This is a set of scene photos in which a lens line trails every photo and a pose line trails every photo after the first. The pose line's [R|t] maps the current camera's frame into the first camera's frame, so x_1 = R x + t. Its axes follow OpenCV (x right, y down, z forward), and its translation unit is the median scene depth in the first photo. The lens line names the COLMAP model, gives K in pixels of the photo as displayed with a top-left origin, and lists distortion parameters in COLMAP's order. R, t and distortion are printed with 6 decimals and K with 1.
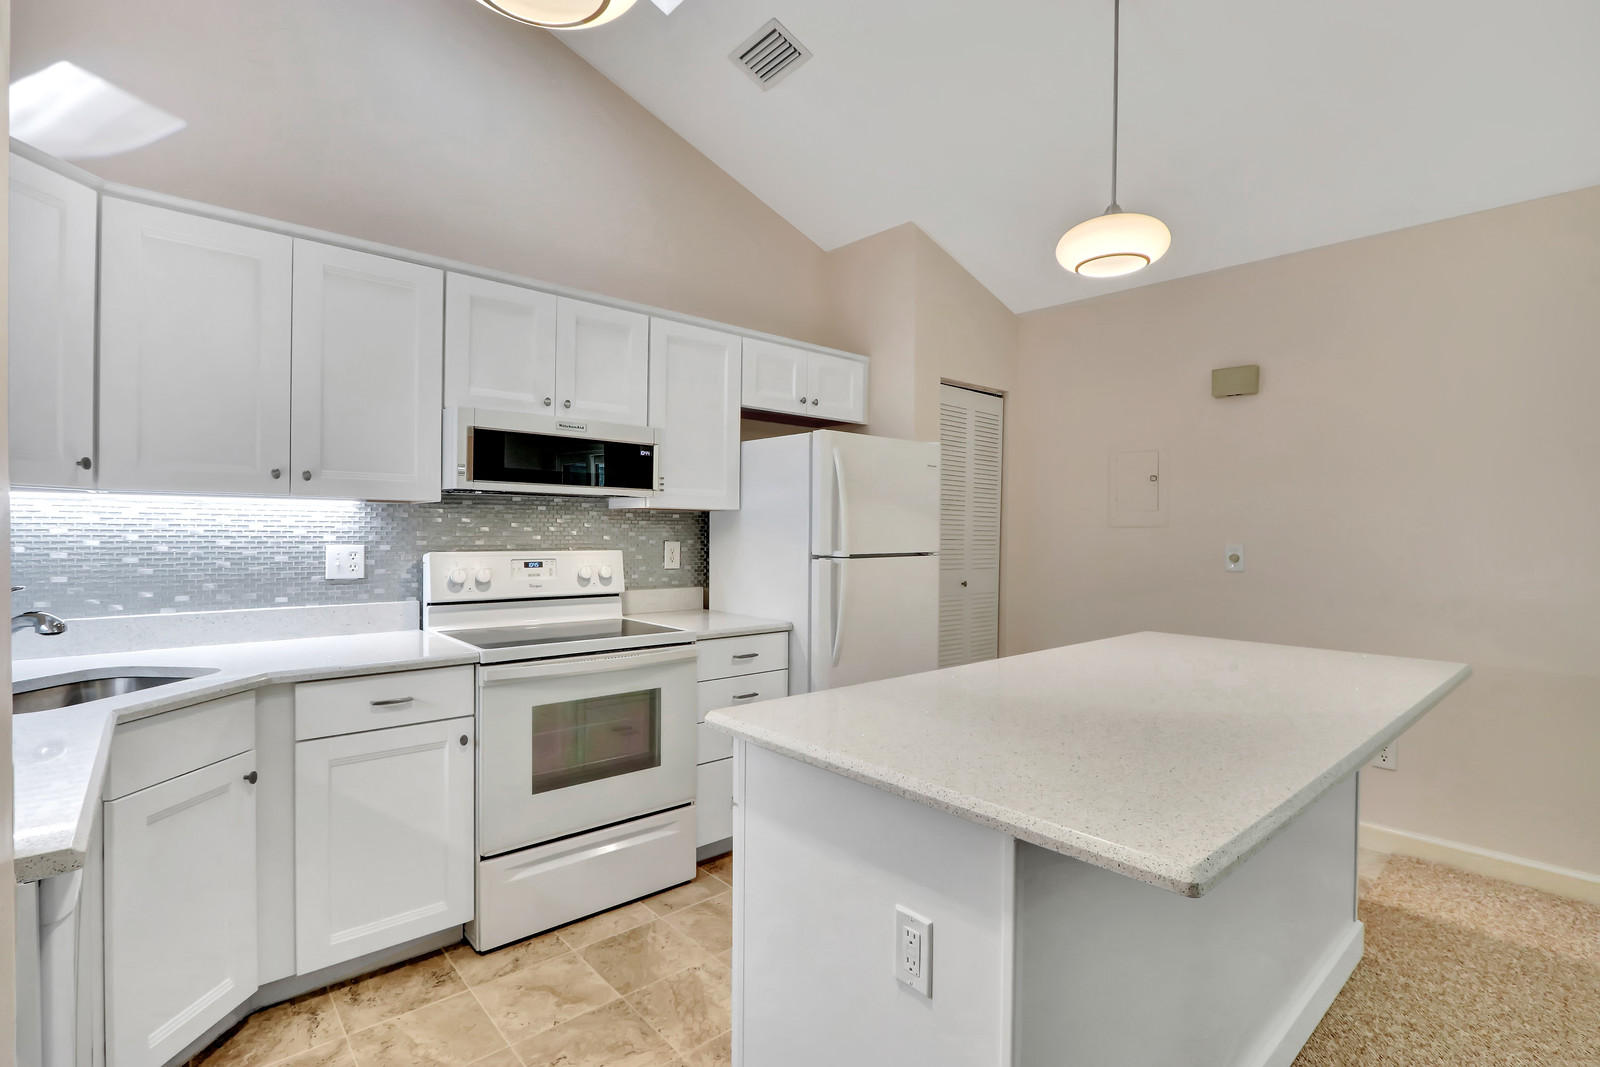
lens RADIAL K [[746.2, 0, 801.5], [0, 746.2, 536.4], [0, 0, 1]] dist [-0.026376, 0.006024]
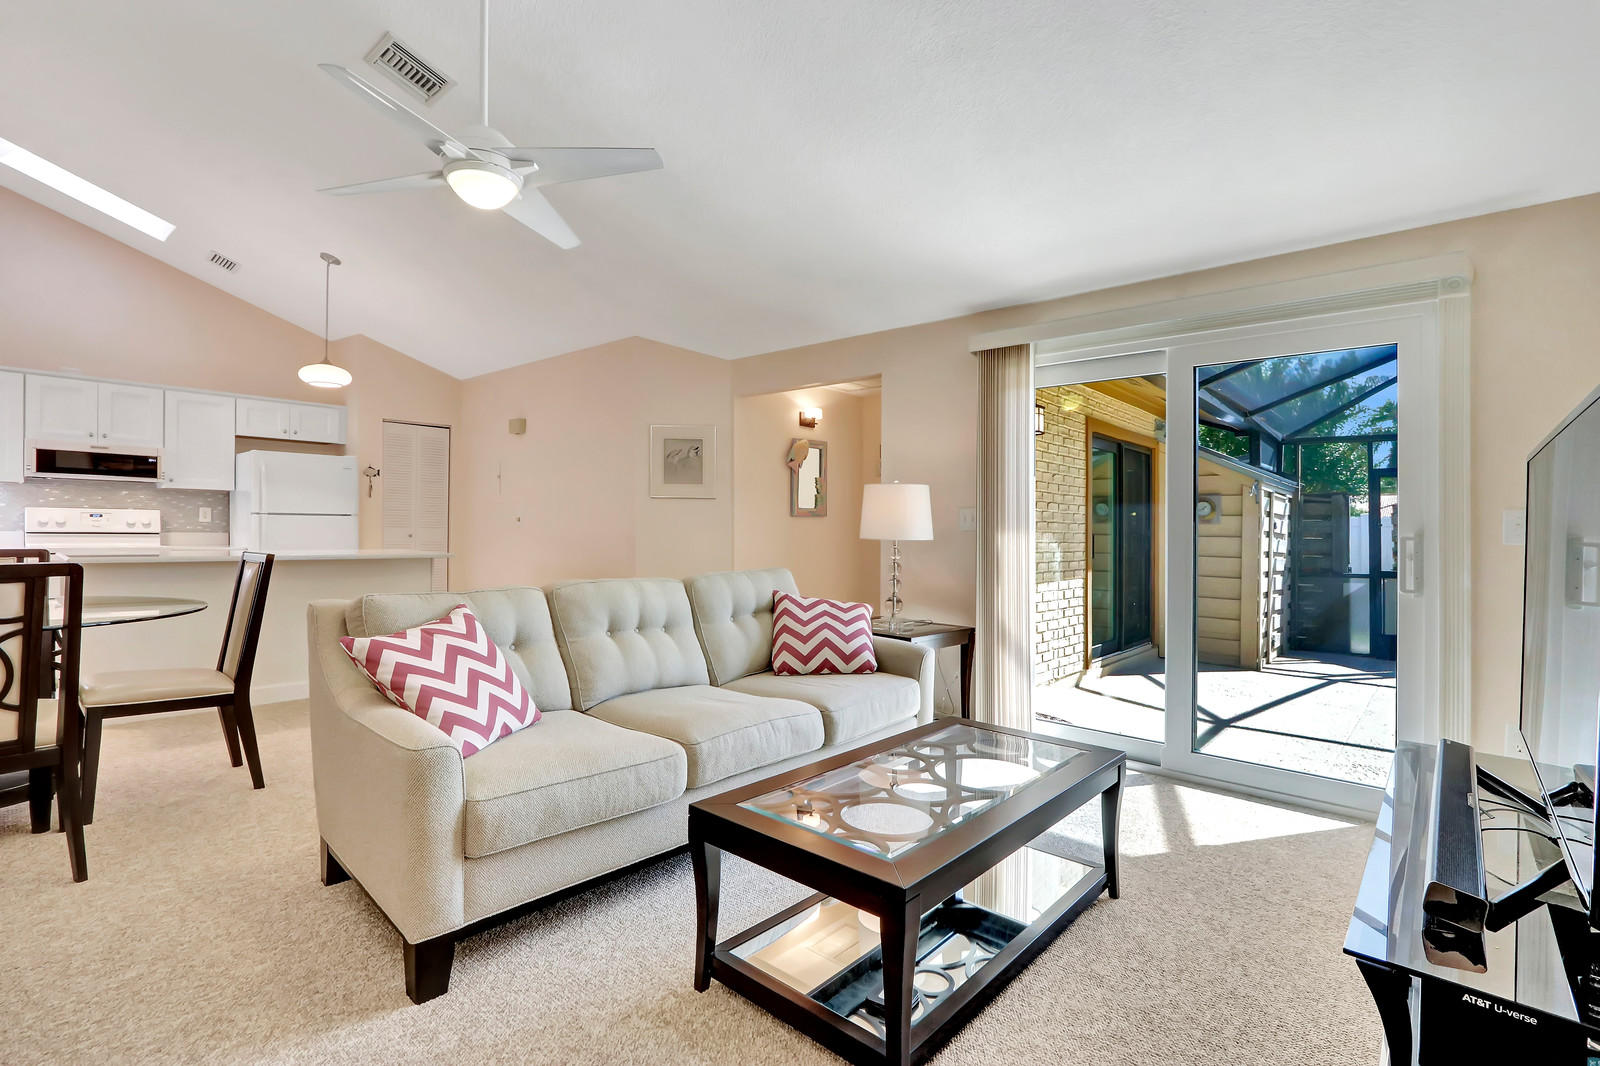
lens RADIAL K [[747.0, 0, 789.6], [0, 747.0, 536.7], [0, 0, 1]] dist [-0.023581, 0.007098]
pose [[0.992575, 0.007528, 0.121404, 1.257158], [-0.008199, 0.999954, 0.005030, 0.070331], [-0.121361, -0.005988, 0.992590, -1.185372]]
